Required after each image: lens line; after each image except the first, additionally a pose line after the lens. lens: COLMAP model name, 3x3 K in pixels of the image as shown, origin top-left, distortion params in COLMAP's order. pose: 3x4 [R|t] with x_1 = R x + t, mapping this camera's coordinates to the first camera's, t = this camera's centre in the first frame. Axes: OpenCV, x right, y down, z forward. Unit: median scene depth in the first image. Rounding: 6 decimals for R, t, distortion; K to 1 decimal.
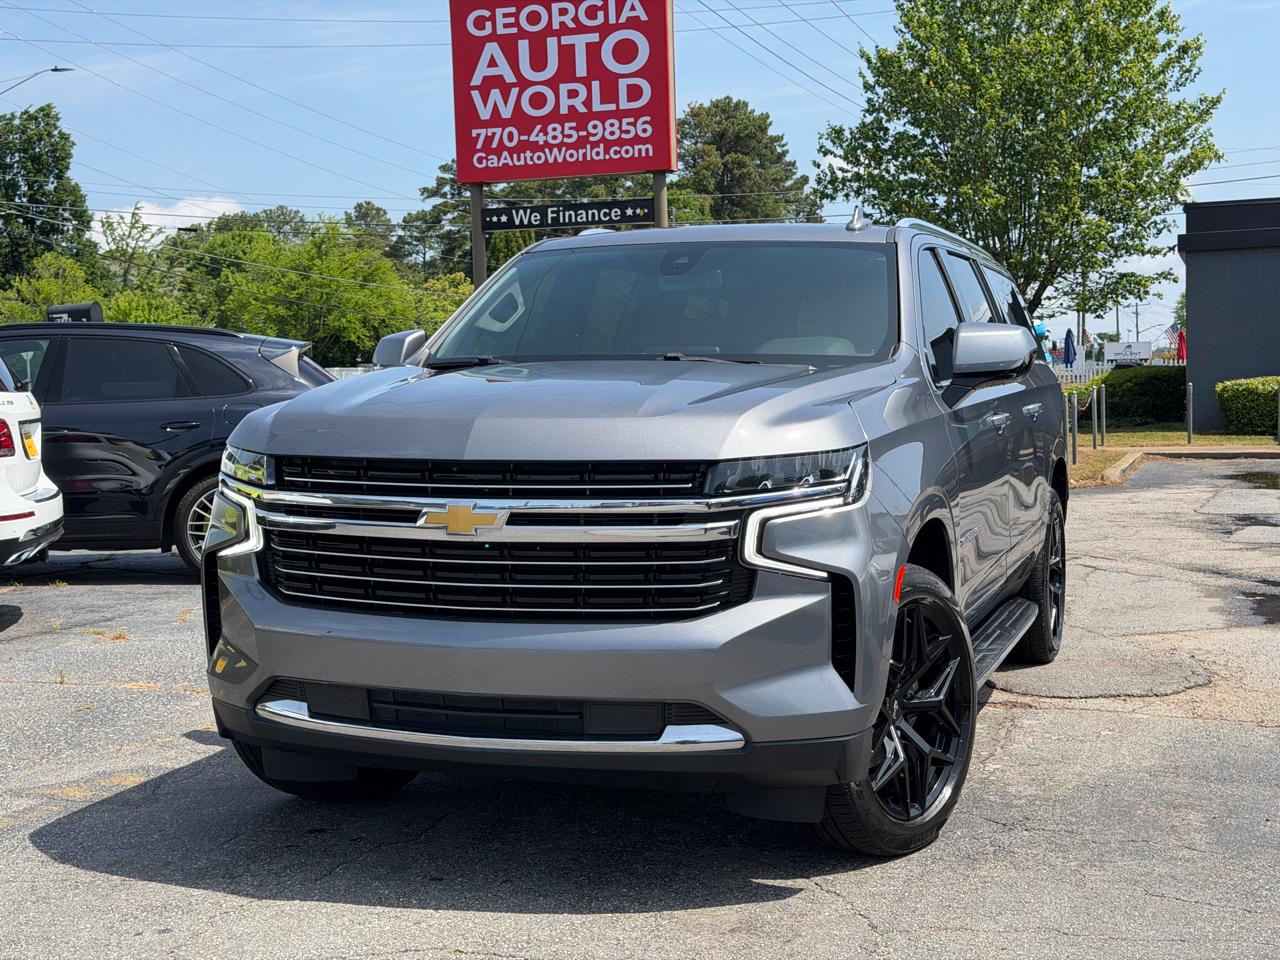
lens RADIAL K [[1784.7, 0, 633.0], [0, 1784.7, 484.7], [0, 0, 1]] dist [0.223114, -0.521408]
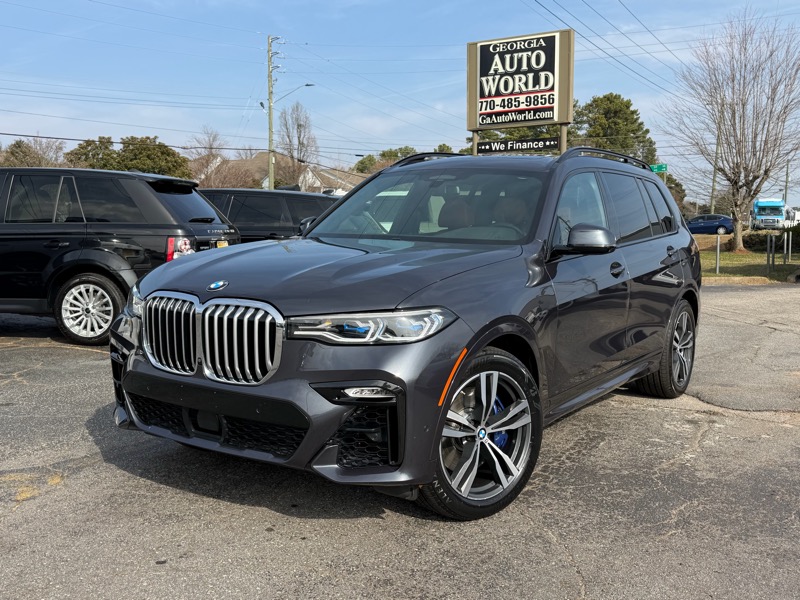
lens RADIAL K [[784.5, 0, 398.1], [0, 784.5, 305.4], [0, 0, 1]] dist [0.188520, -0.390732]
pose [[0.979125, 0.042095, -0.198851, 0.019162], [-0.033156, 0.998293, 0.048072, -0.002892], [0.200535, -0.040475, 0.978850, 0.055736]]
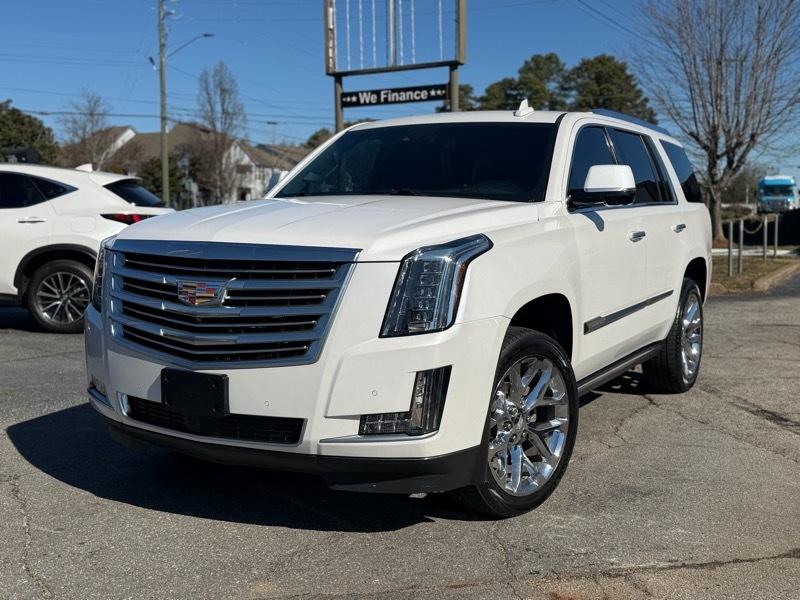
lens RADIAL K [[900.1, 0, 400.7], [0, 900.1, 298.7], [0, 0, 1]] dist [0.205496, -0.471037]
pose [[0.984336, 0.033013, -0.173185, 0.106263], [-0.026046, 0.998763, 0.042349, -0.014248], [0.174369, -0.037175, 0.983978, 0.253781]]
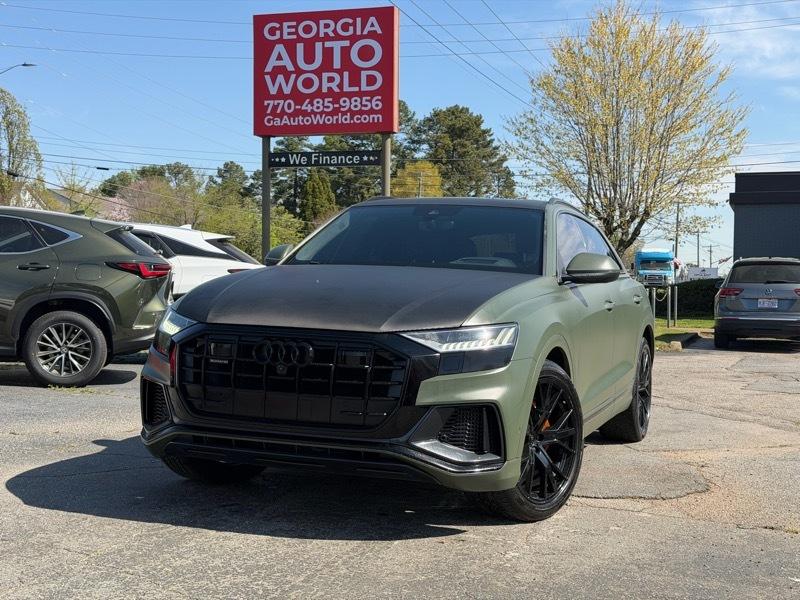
lens RADIAL K [[1115.4, 0, 395.6], [0, 1115.4, 302.9], [0, 0, 1]] dist [0.223114, -0.521408]
pose [[0.999158, 0.041019, -0.000914, 0.029333], [-0.041024, 0.998412, -0.038595, 0.005108], [-0.000670, 0.038600, 0.999255, 0.060326]]
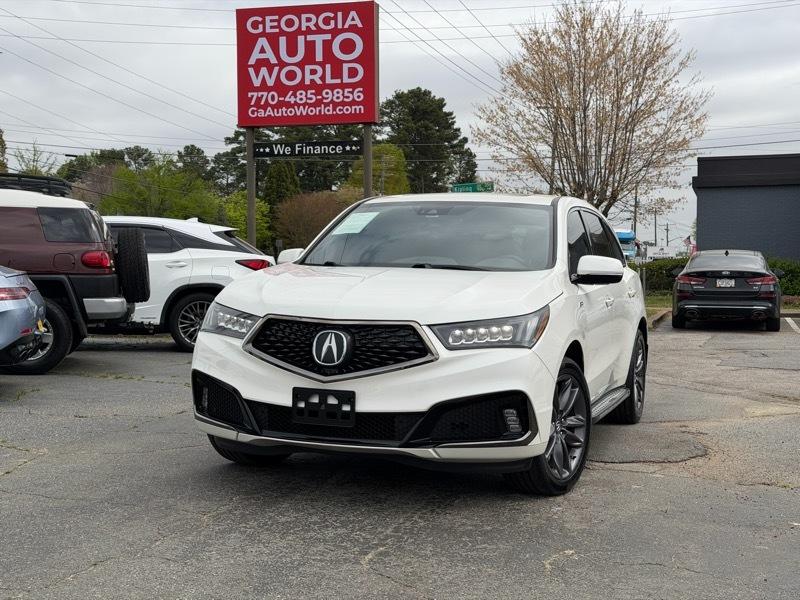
lens RADIAL K [[1113.4, 0, 398.1], [0, 1113.4, 301.5], [0, 0, 1]] dist [0.213320, -0.493707]
pose [[0.998932, 0.027184, 0.037373, 0.008968], [-0.026289, 0.999360, -0.024245, 0.004048], [-0.038008, 0.023236, 0.999007, 0.026714]]
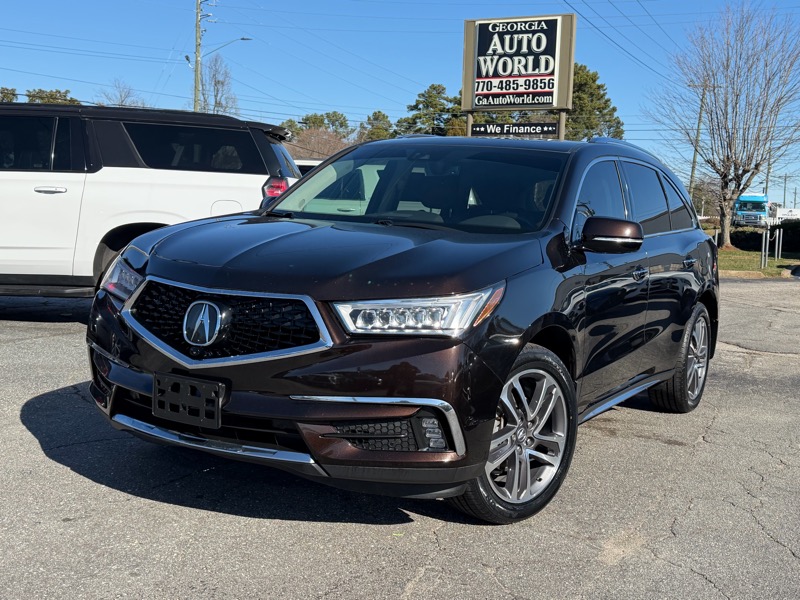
lens RADIAL K [[955.5, 0, 398.1], [0, 955.5, 302.2], [0, 0, 1]] dist [0.165121, -0.256591]
pose [[0.991855, 0.071462, -0.105435, -0.038236], [-0.067461, 0.996877, 0.041042, 0.009610], [0.108039, -0.033594, 0.993579, -0.104359]]
